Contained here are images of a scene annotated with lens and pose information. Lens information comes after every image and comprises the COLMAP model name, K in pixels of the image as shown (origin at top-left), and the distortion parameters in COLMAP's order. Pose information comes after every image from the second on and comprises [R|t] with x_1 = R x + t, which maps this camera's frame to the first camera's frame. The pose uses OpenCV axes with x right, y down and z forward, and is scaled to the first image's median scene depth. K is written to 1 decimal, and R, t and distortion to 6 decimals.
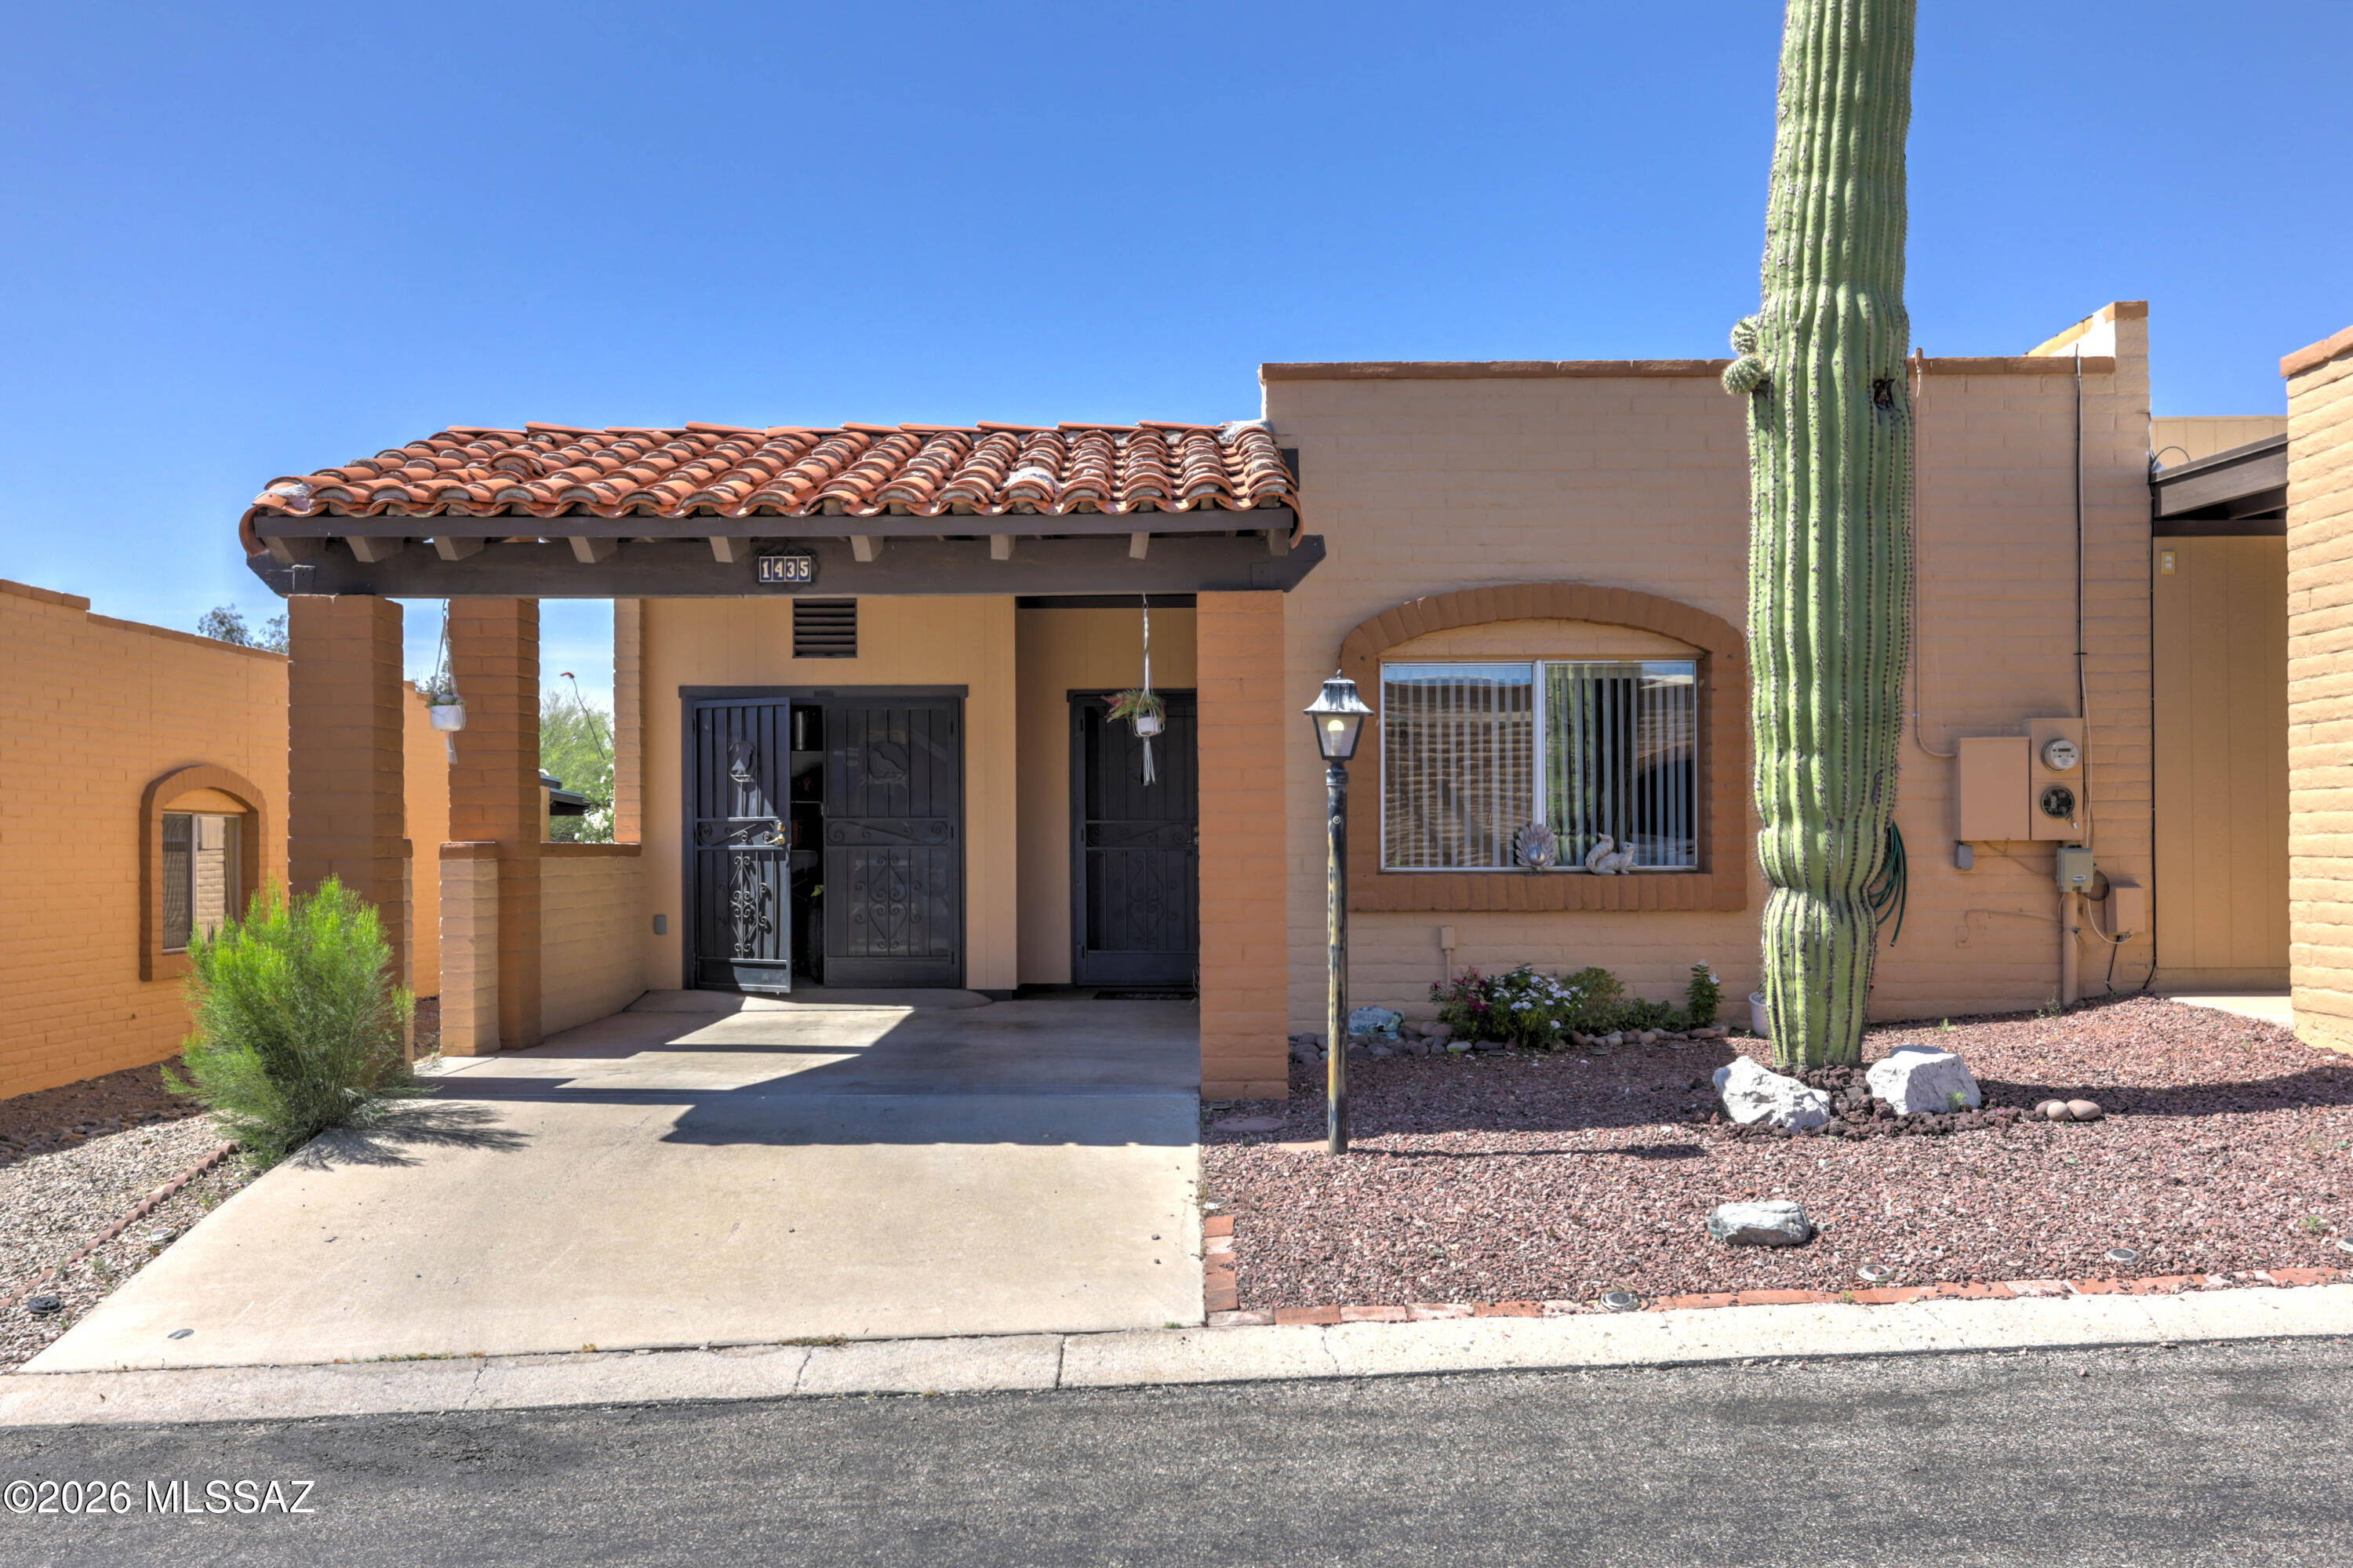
lens RADIAL K [[1981.5, 0, 1081.5], [0, 1981.5, 843.1], [0, 0, 1]] dist [0.003540, -0.000986]
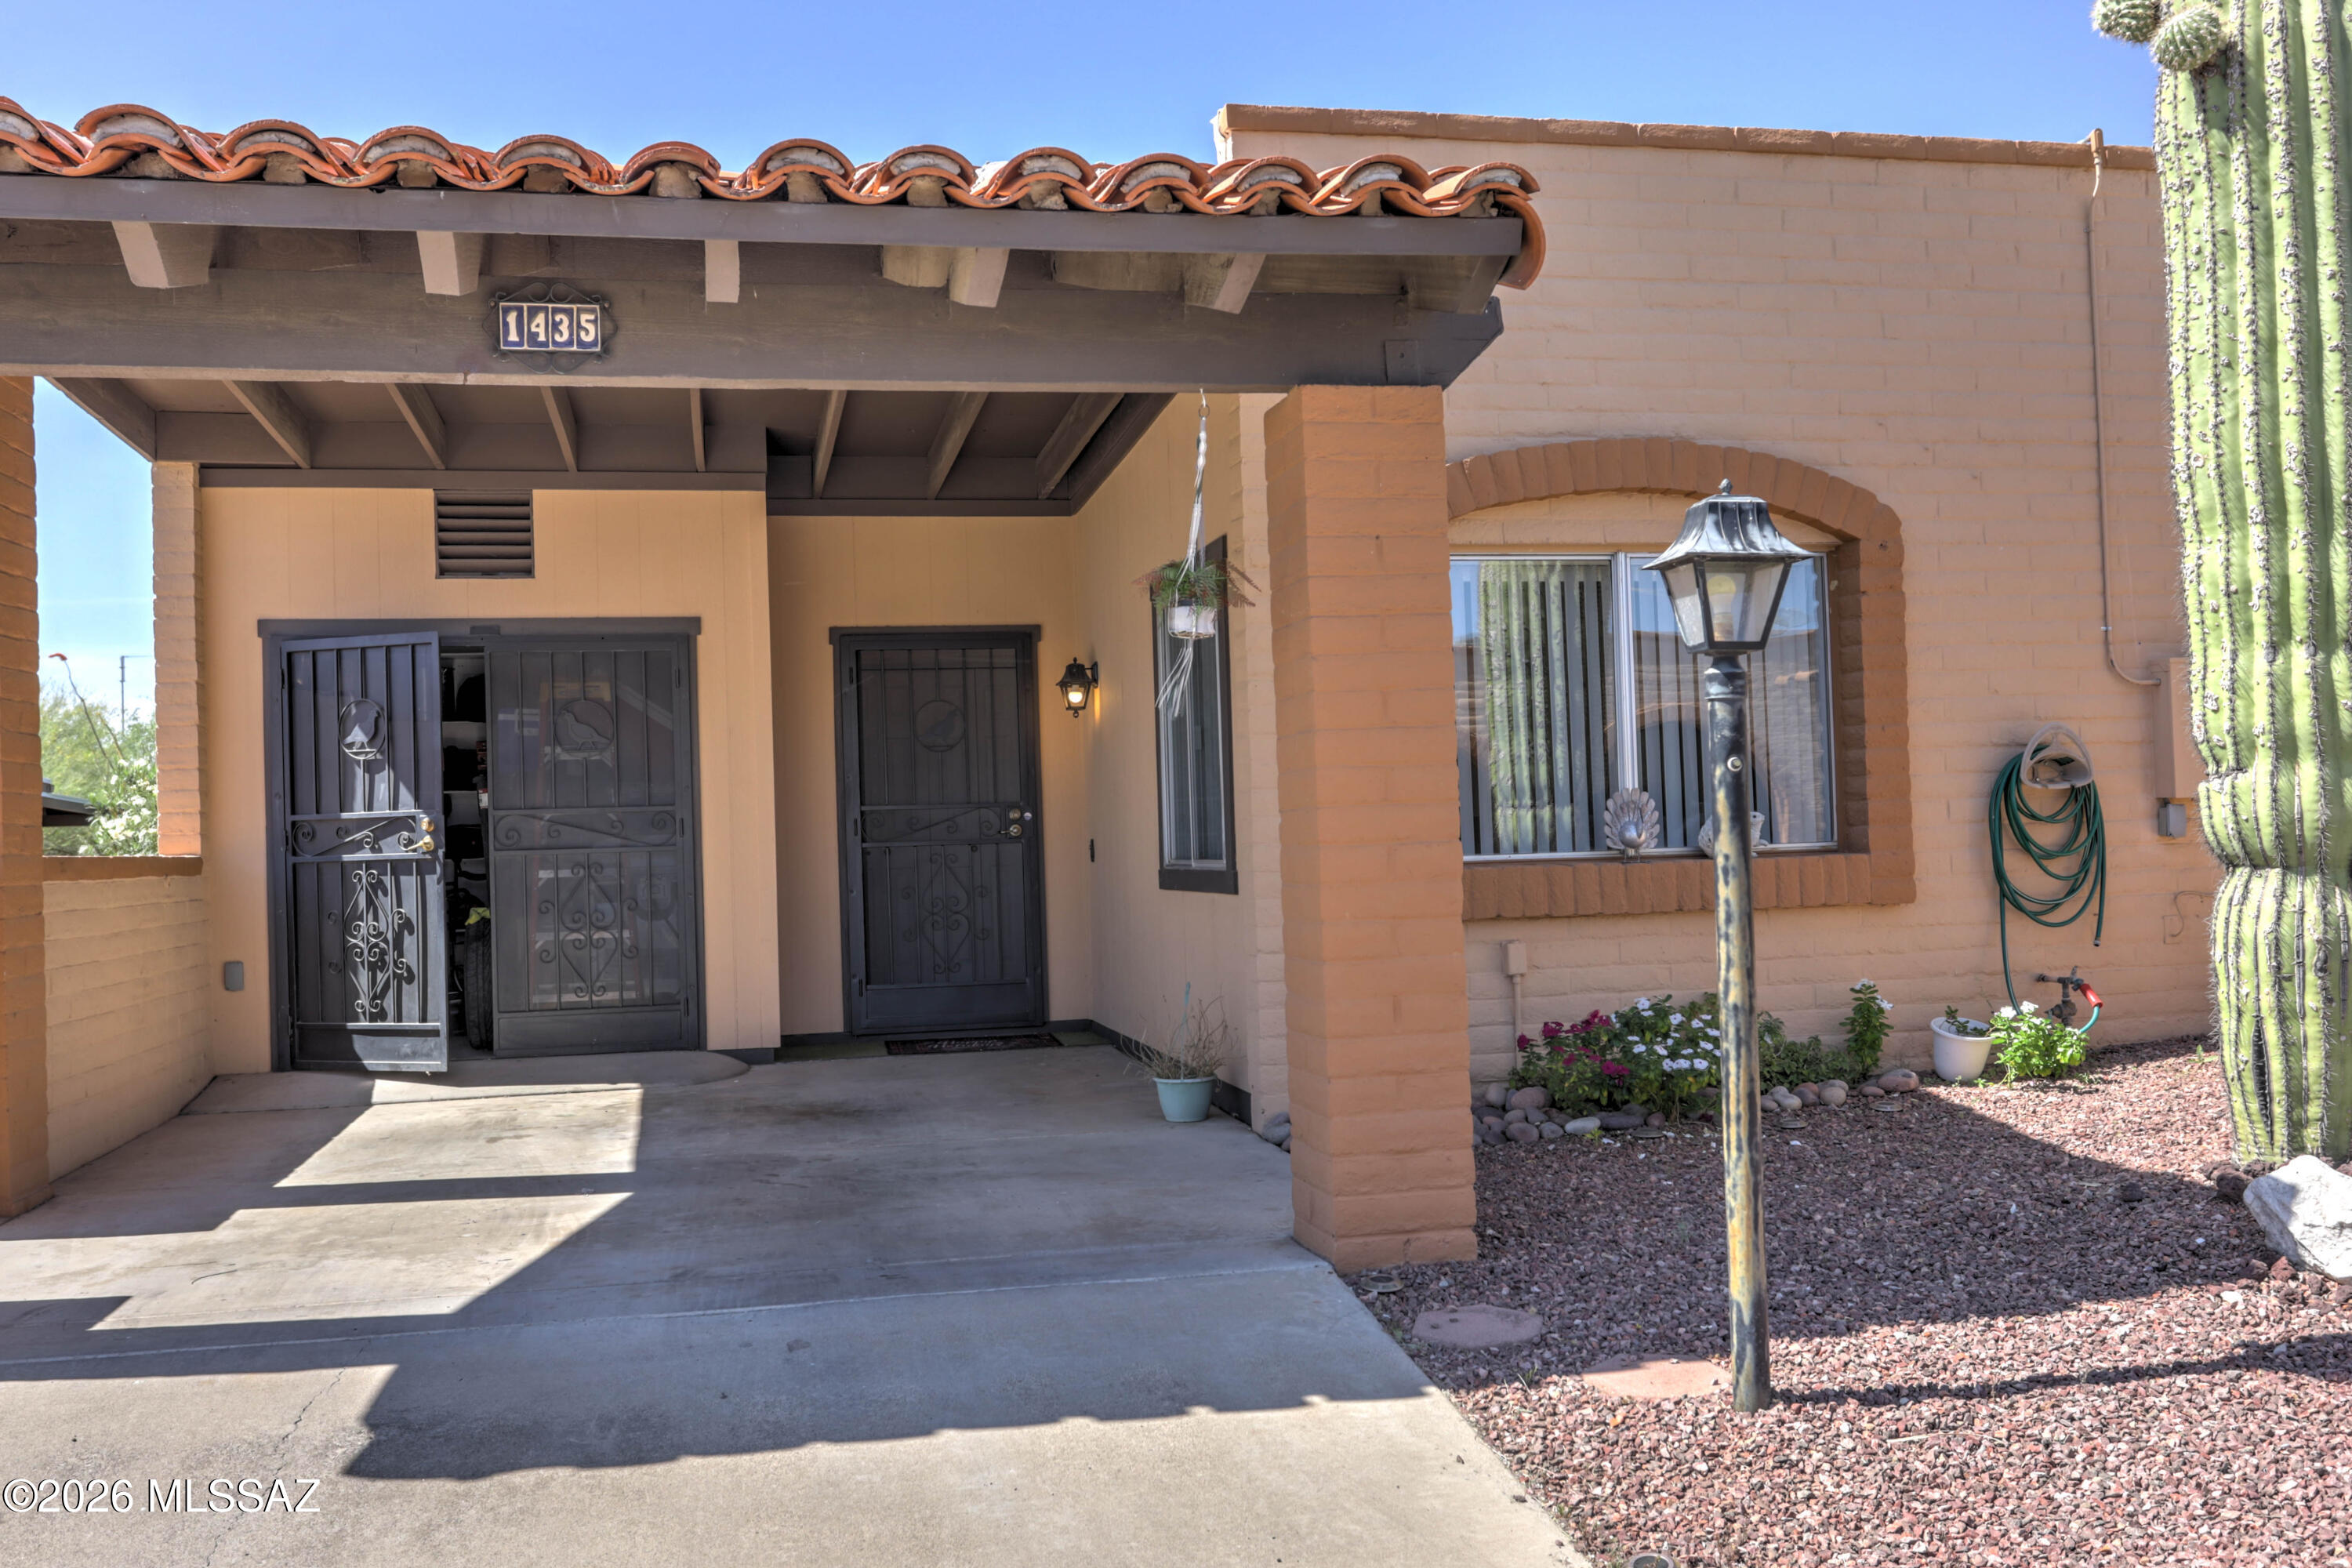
lens RADIAL K [[2094.4, 0, 1176.0], [0, 2094.4, 784.0], [0, 0, 1]] dist [0.031850, -0.088985]
pose [[0.971804, -0.020408, 0.234907, -0.071432], [0.026526, 0.999385, -0.022916, 0.001135], [-0.234295, 0.028501, 0.971748, 0.244911]]
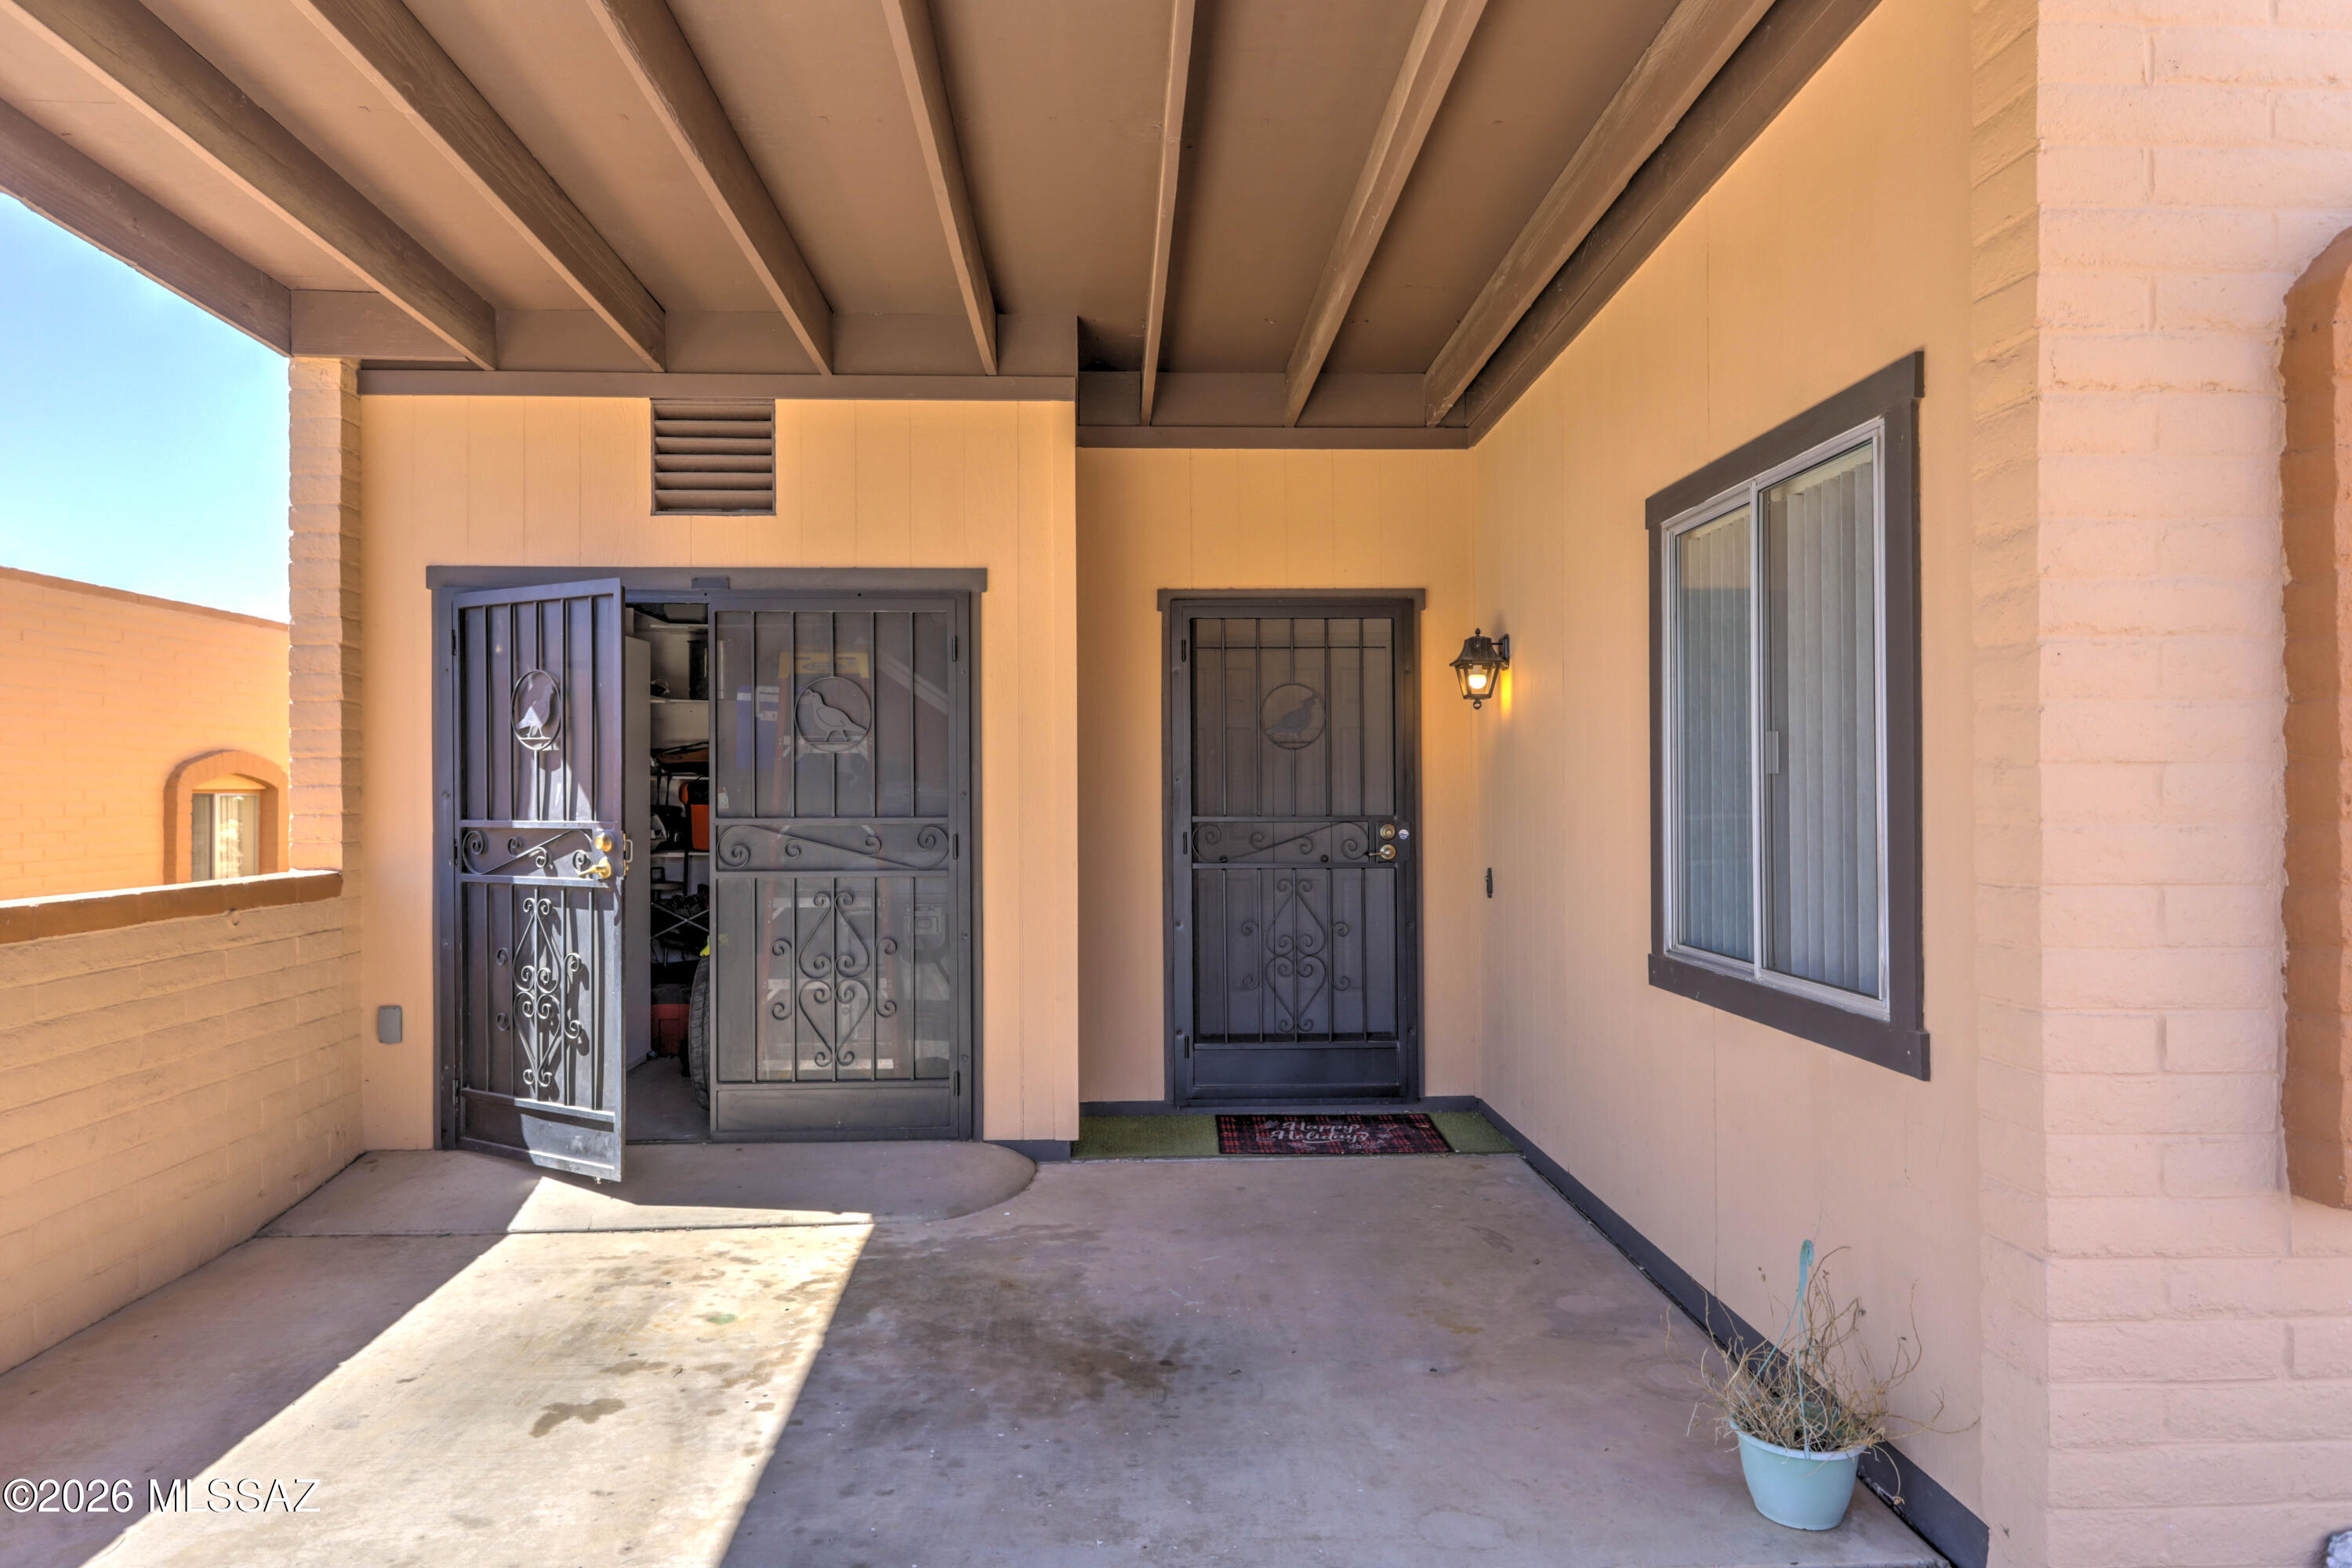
lens RADIAL K [[1457.0, 0, 1172.5], [0, 1457.0, 775.6], [0, 0, 1]] dist [0.014037, -0.011053]
pose [[0.997779, -0.000486, 0.066609, -0.034549], [0.000904, 0.999980, -0.006242, -0.022260], [-0.066604, 0.006289, 0.997760, 0.624608]]
